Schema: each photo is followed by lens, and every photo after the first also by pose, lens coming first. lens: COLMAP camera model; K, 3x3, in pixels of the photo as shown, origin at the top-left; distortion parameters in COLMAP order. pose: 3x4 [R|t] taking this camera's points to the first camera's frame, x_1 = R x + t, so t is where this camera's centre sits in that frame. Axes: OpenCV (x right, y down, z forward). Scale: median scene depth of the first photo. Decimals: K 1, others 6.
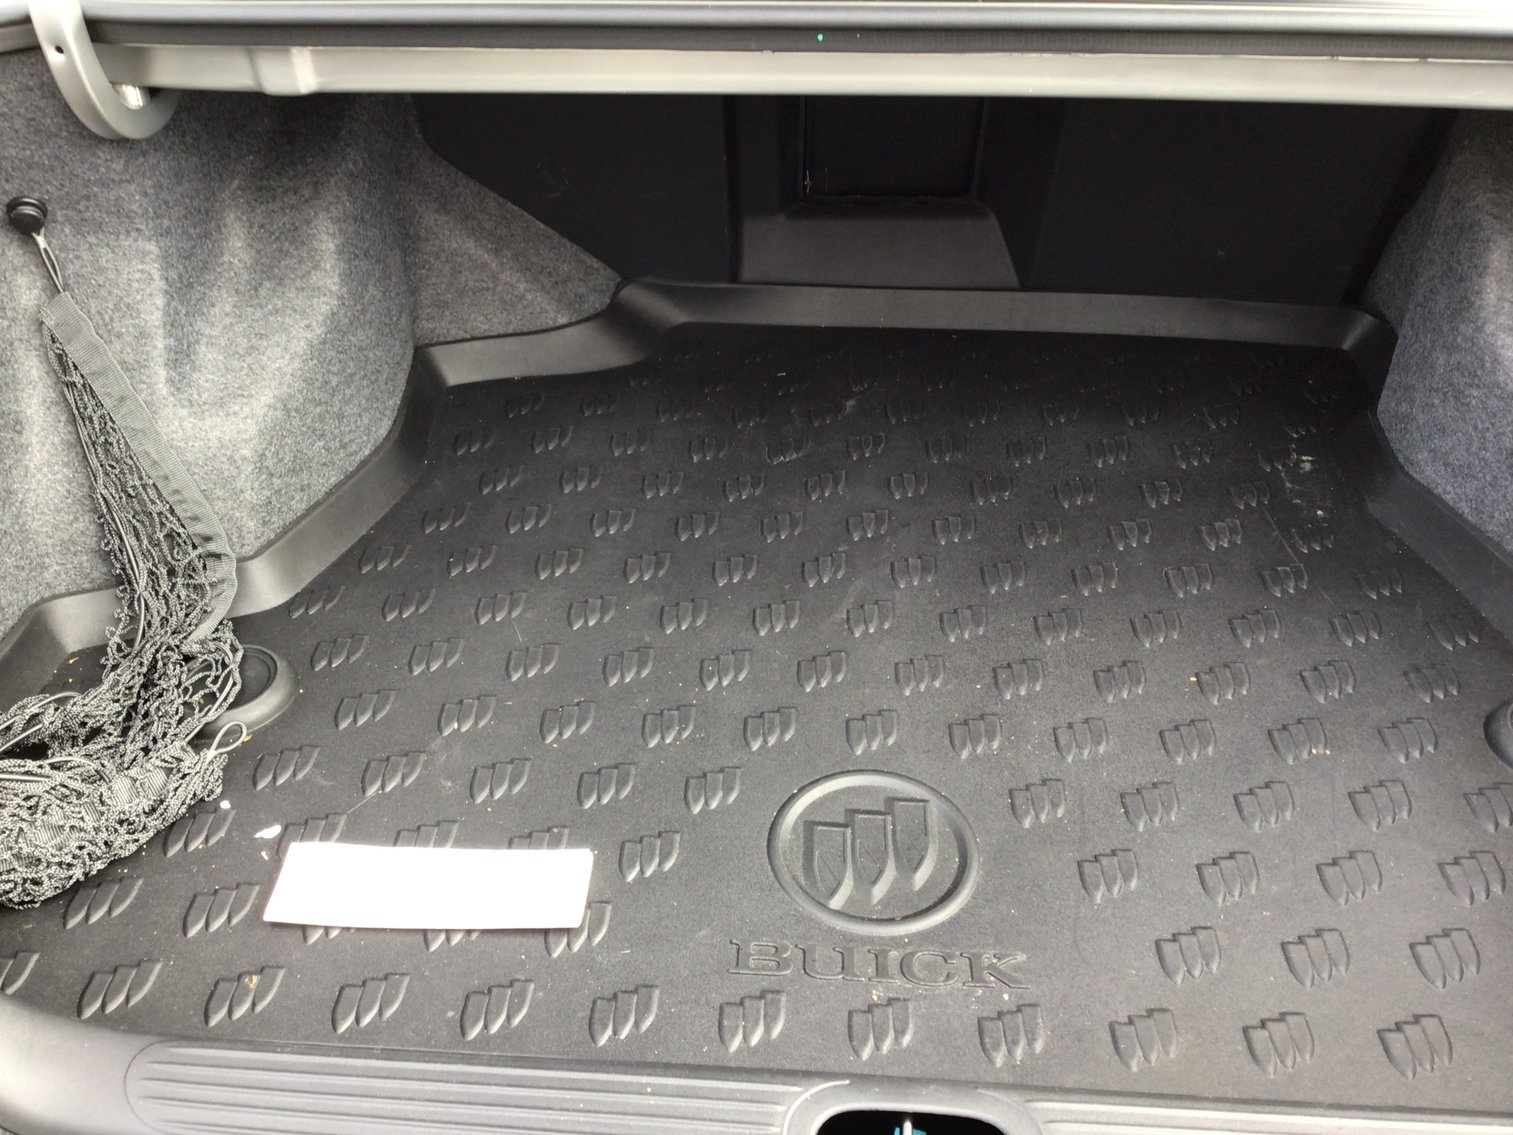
lens RADIAL K [[1381.1, 0, 756.5], [0, 1381.1, 567.5], [0, 0, 1]] dist [0.104067, -0.219295]
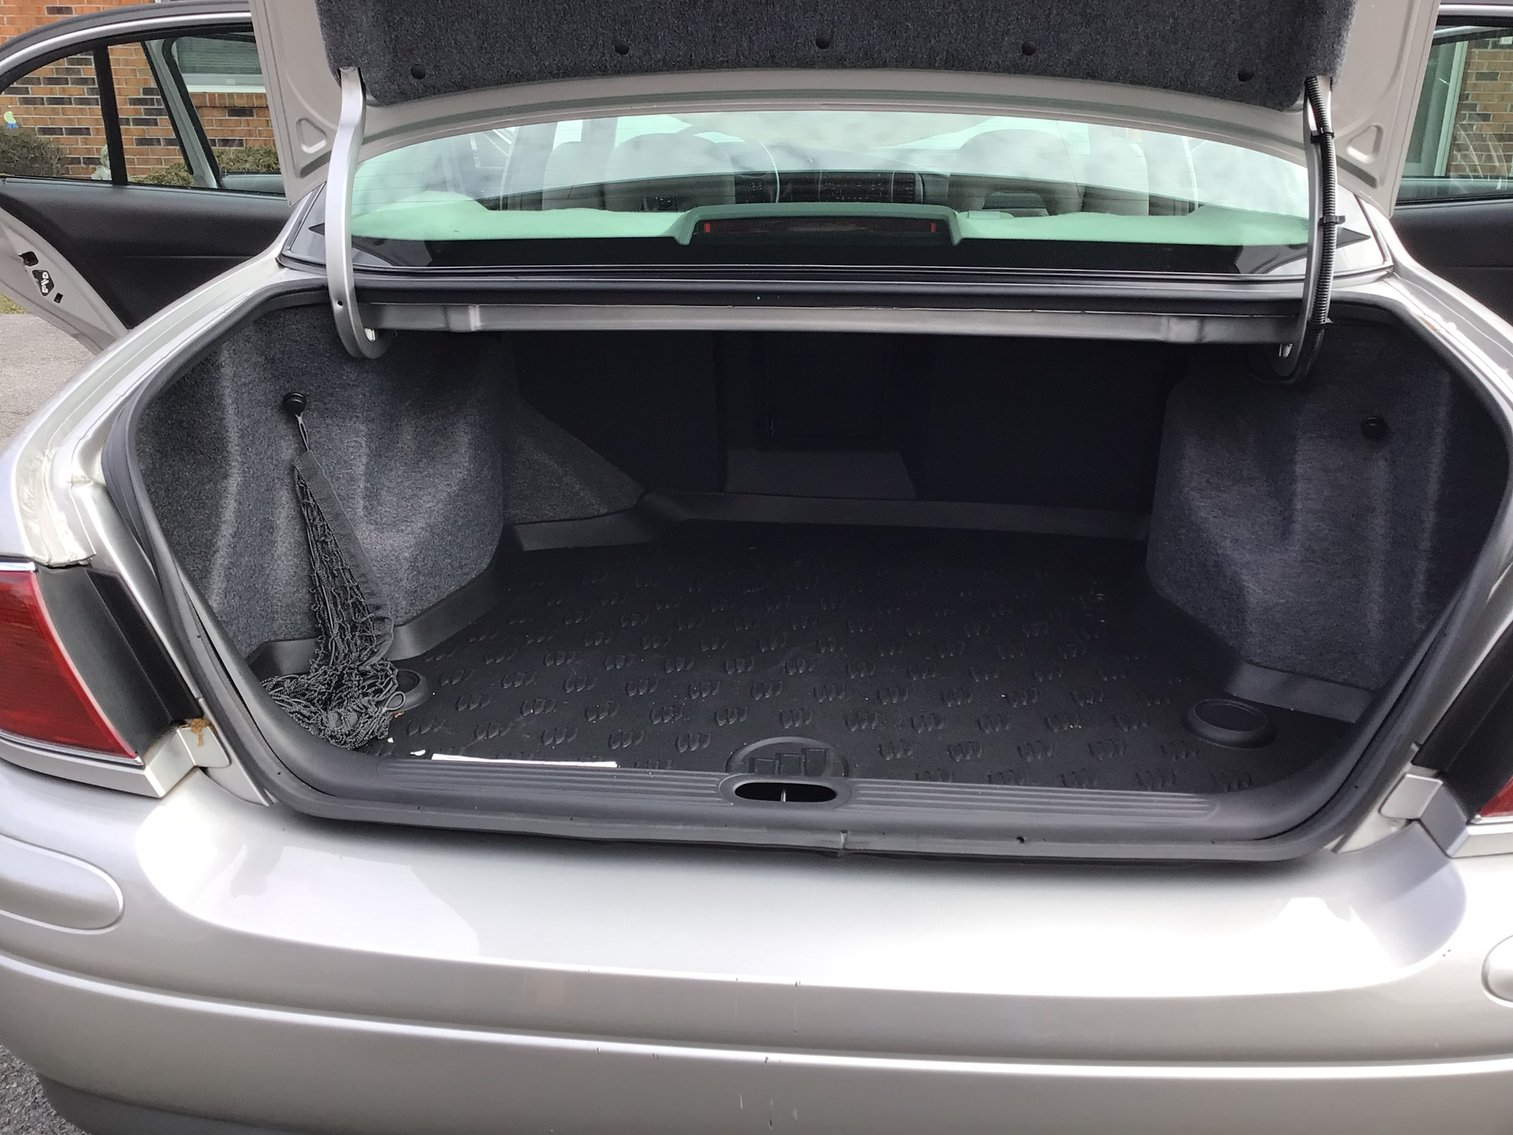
lens RADIAL K [[1358.3, 0, 756.5], [0, 1358.3, 567.5], [0, 0, 1]] dist [0.079396, 0.002790]
pose [[0.999904, 0.011373, -0.007973, 0.046027], [-0.013043, 0.966161, -0.257610, 0.329752], [0.004773, 0.257689, 0.966216, -0.502230]]
